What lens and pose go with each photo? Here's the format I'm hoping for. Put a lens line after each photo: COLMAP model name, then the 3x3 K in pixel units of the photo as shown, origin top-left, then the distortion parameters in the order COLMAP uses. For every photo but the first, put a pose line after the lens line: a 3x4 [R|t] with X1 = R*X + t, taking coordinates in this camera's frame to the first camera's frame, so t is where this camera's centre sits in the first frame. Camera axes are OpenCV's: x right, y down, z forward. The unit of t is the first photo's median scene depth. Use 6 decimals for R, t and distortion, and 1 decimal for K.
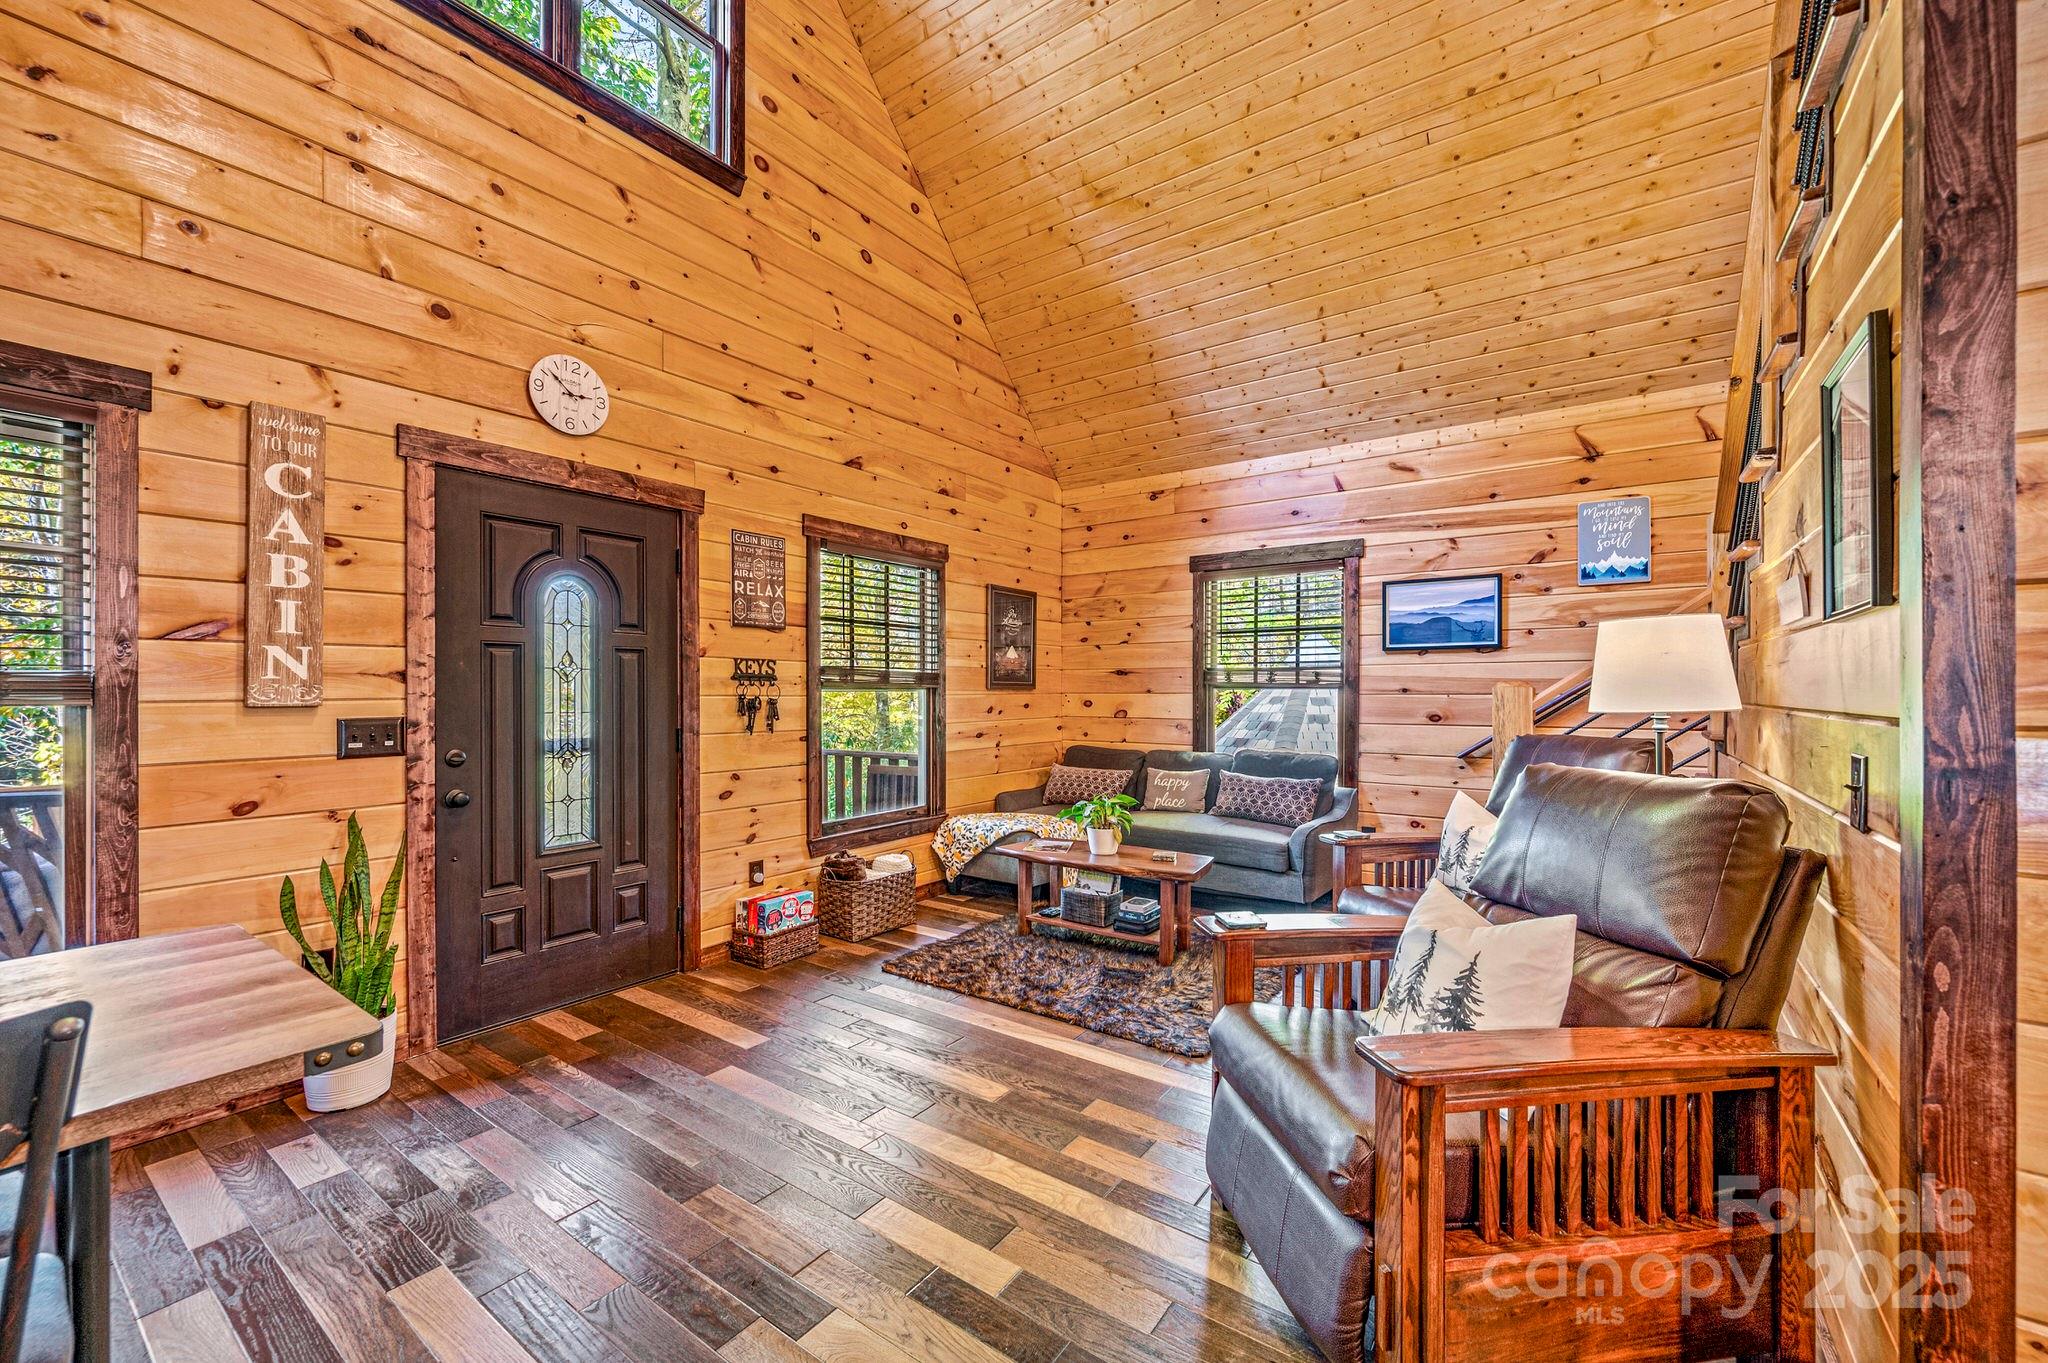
lens RADIAL K [[822.8, 0, 1049.8], [0, 822.8, 684.3], [0, 0, 1]] dist [-0.001533, 0.000391]
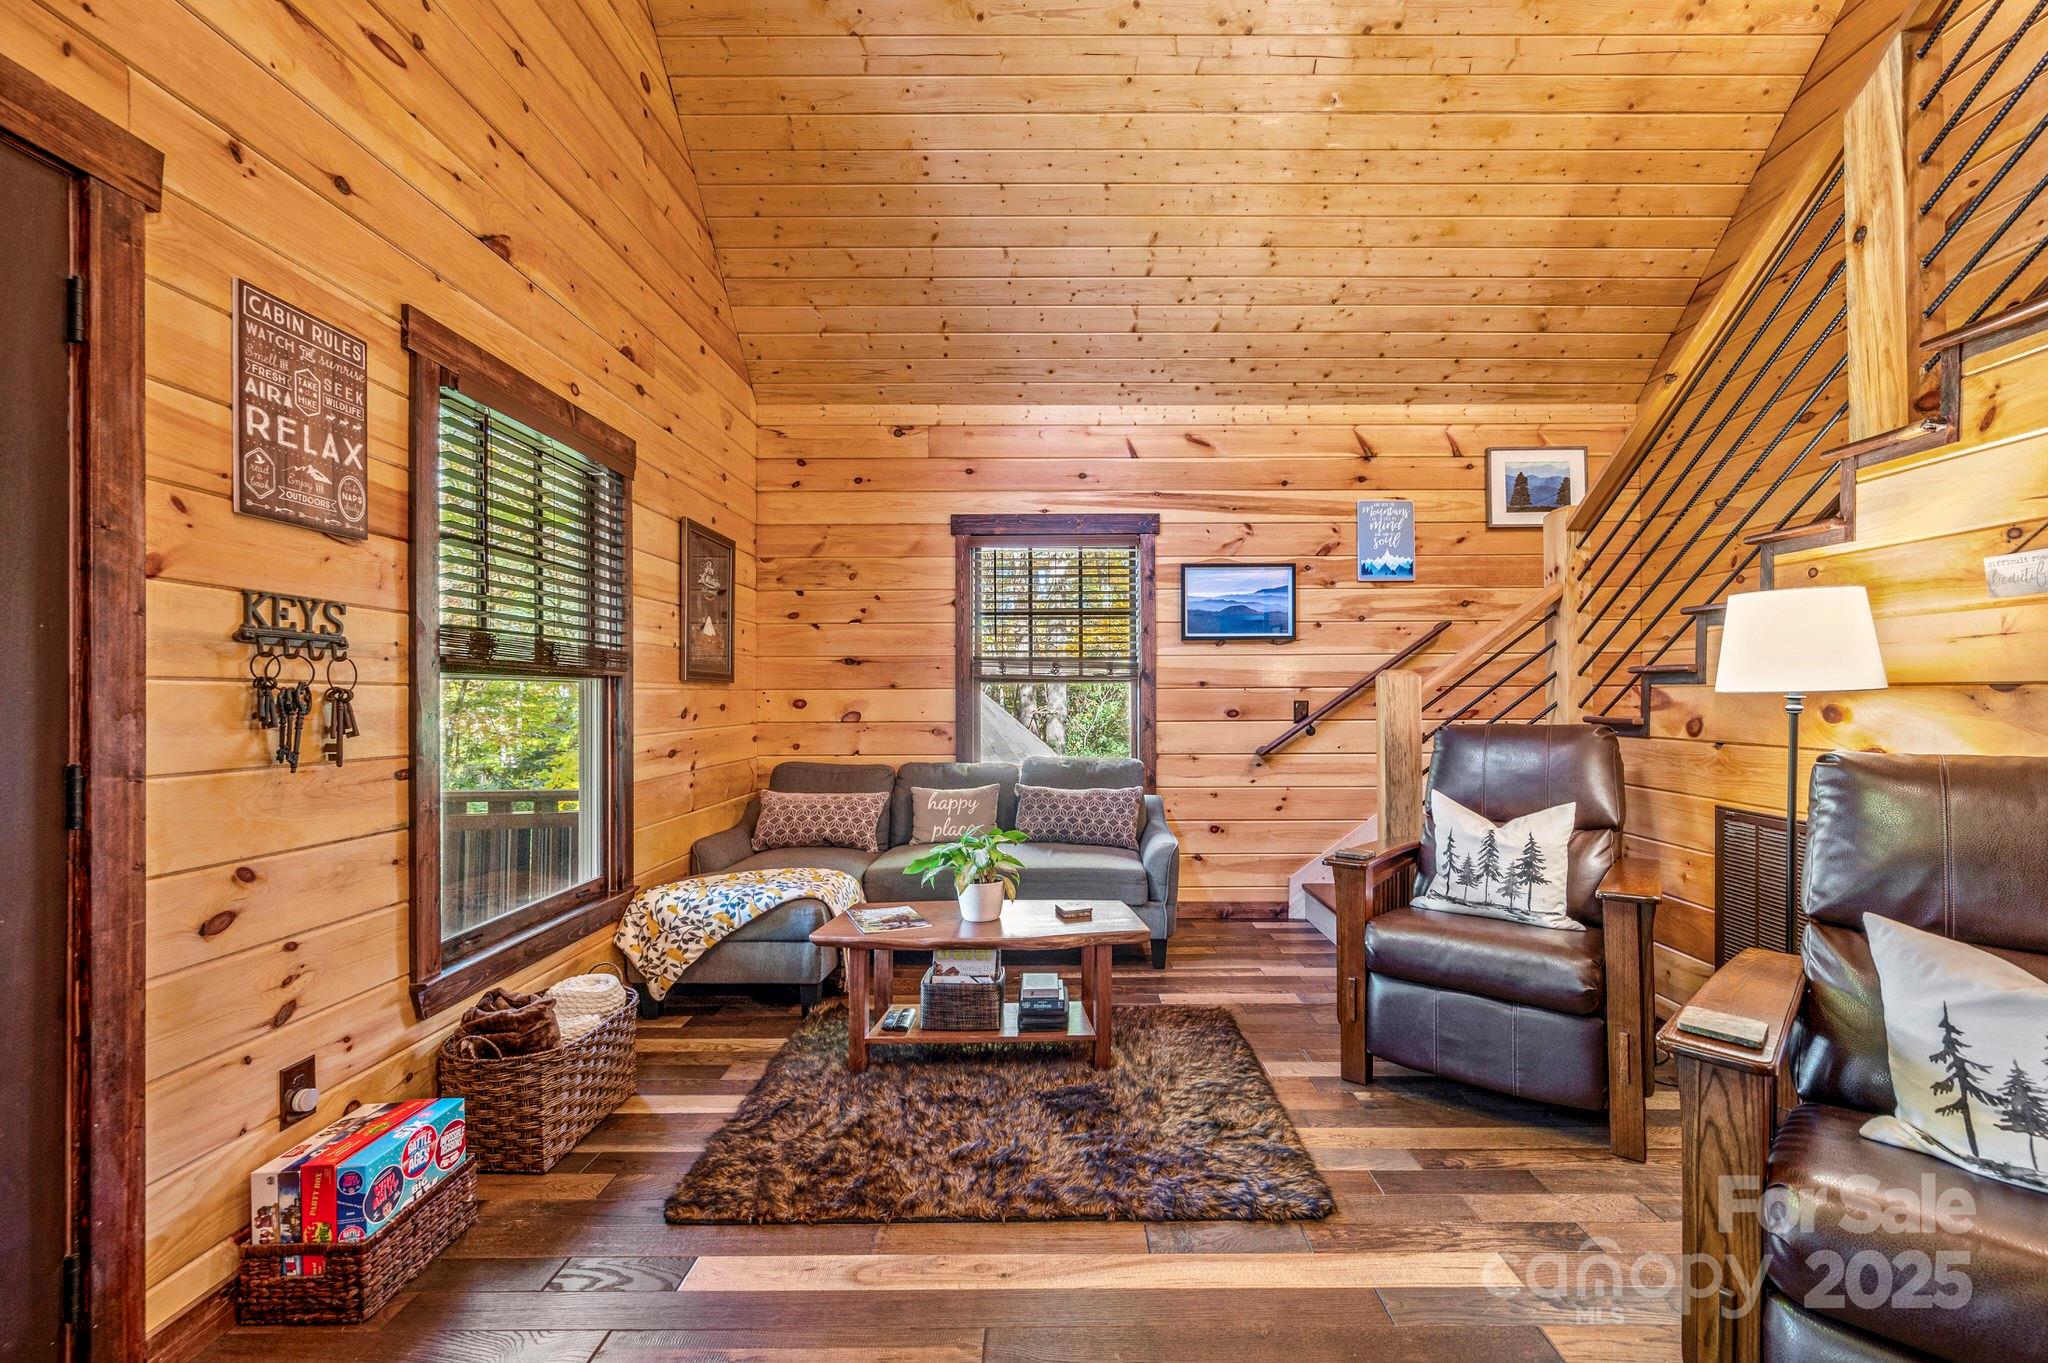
lens RADIAL K [[822.8, 0, 1040.4], [0, 822.8, 686.3], [0, 0, 1]] dist [-0.001533, 0.000391]
pose [[0.818280, 0.003835, 0.574808, -0.280512], [0.000625, 0.999971, -0.007560, 0.019582], [-0.574820, 0.006546, 0.818254, 0.411043]]
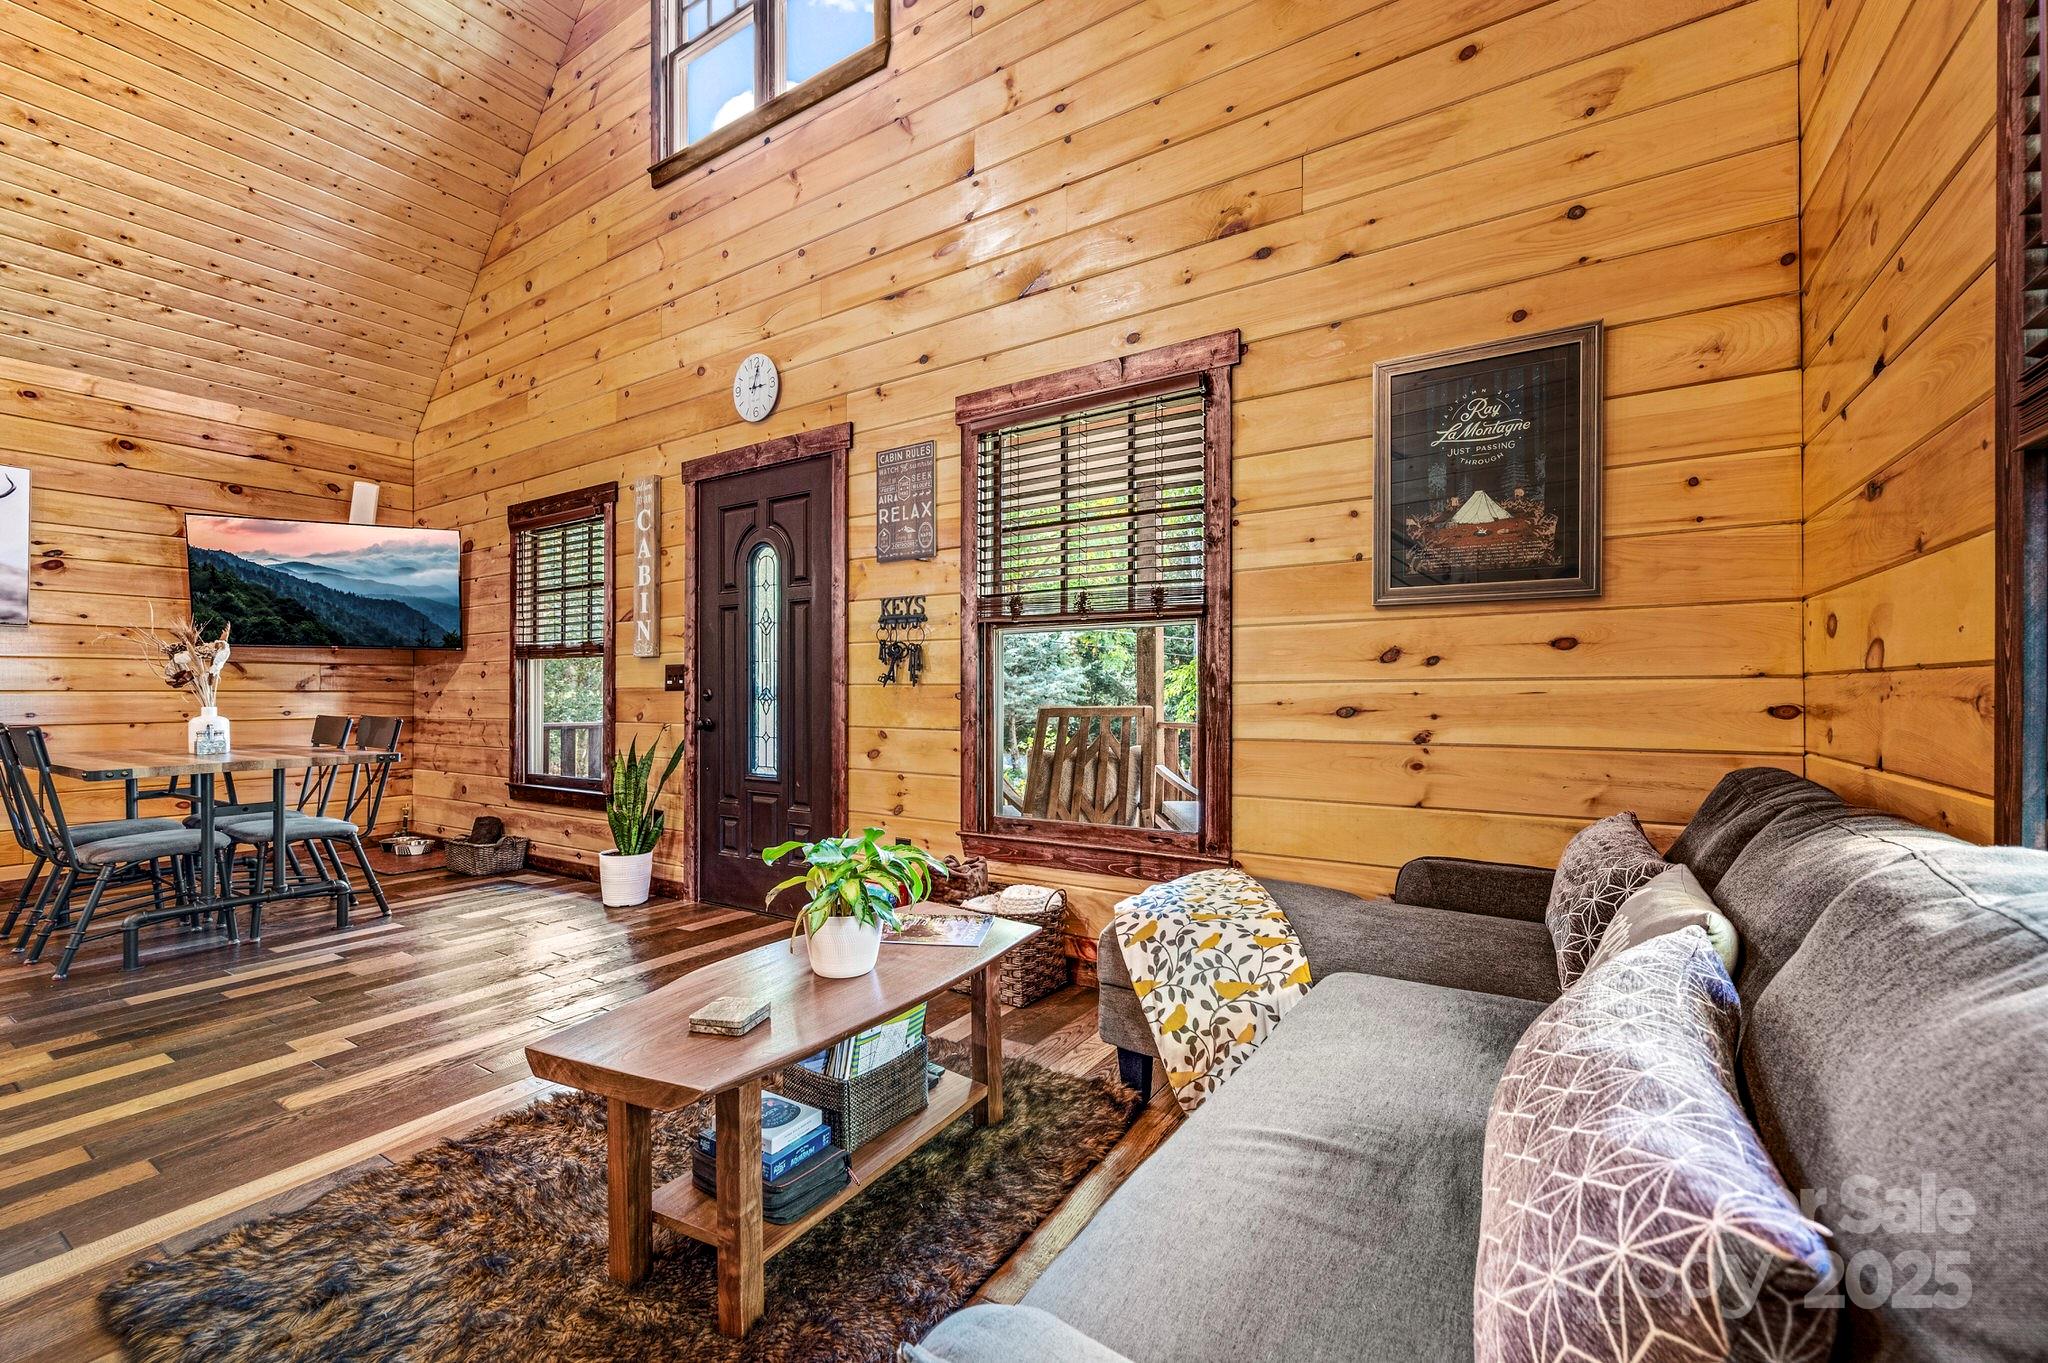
lens RADIAL K [[822.8, 0, 973.7], [0, 822.8, 688.6], [0, 0, 1]] dist [-0.001533, 0.000391]
pose [[0.018617, -0.004378, -0.999817, 0.470997], [0.007295, 0.999964, -0.004243, 0.065224], [0.999800, -0.007215, 0.018648, 1.036810]]
